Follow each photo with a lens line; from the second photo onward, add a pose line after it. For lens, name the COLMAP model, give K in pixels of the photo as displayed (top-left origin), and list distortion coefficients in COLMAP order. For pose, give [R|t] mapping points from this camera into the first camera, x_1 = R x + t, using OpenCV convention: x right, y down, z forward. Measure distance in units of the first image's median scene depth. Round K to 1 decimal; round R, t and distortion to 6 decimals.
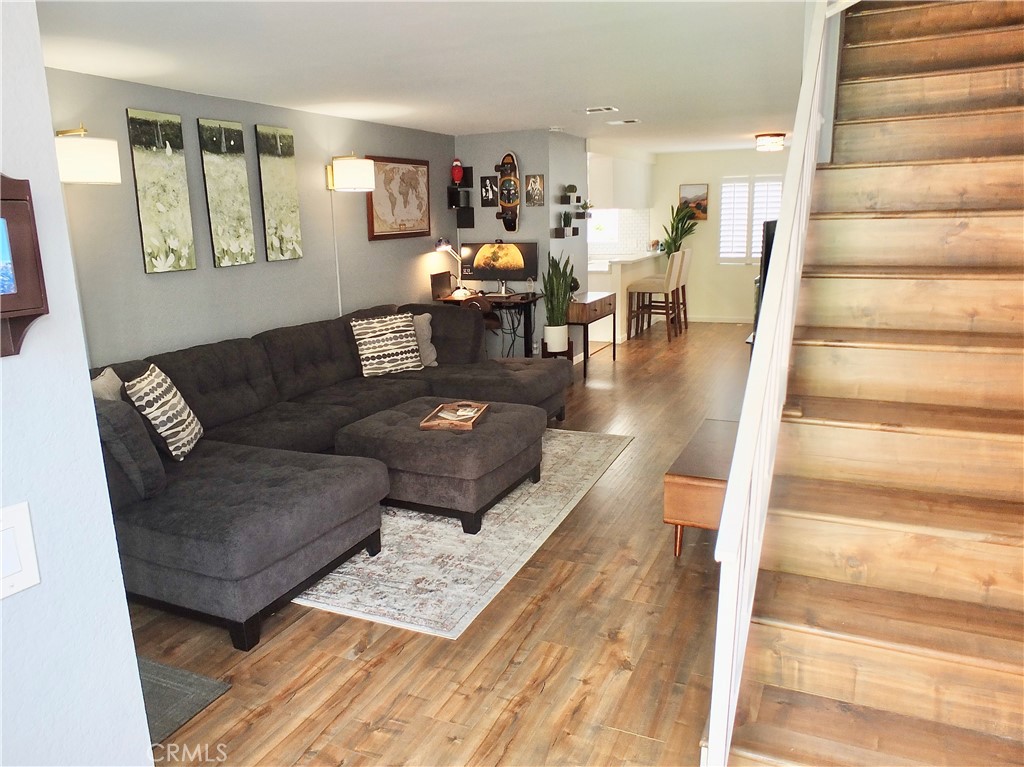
lens RADIAL K [[707.7, 0, 512.2], [0, 707.7, 384.6], [0, 0, 1]] dist [-0.034509, 0.003804]
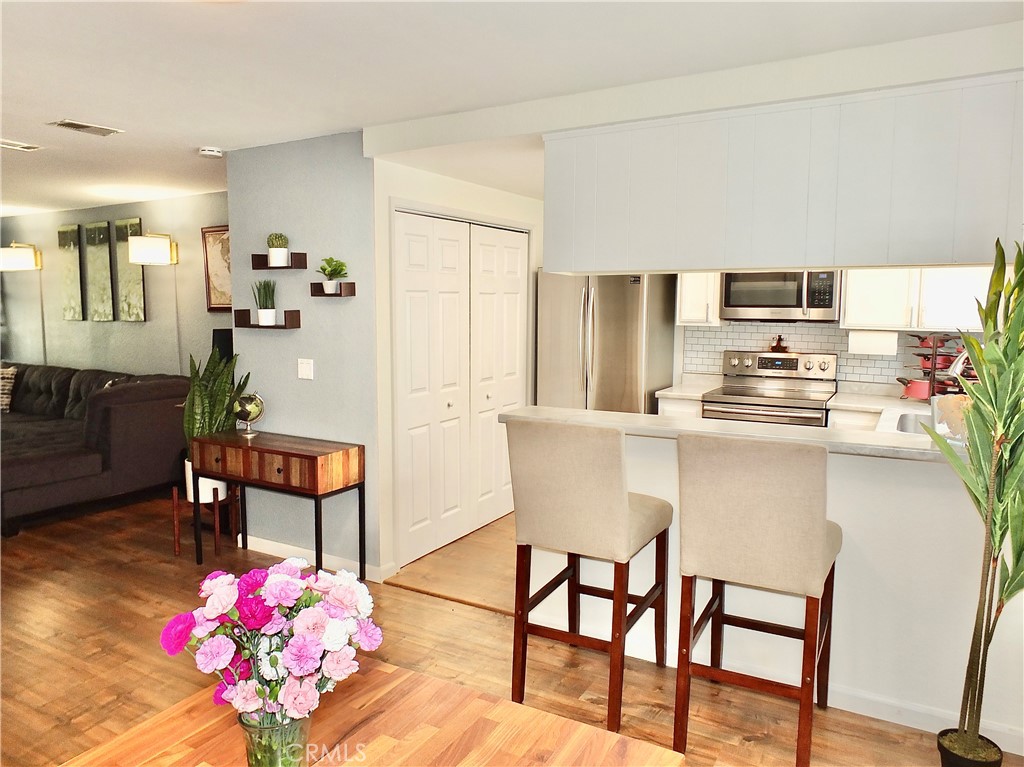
lens RADIAL K [[707.7, 0, 512.5], [0, 707.7, 382.3], [0, 0, 1]] dist [-0.034509, 0.003804]
pose [[-0.074586, 0.143648, -0.986814, 0.958254], [-0.229755, 0.960472, 0.157179, -0.463271], [0.970386, 0.238449, -0.038634, 1.887725]]
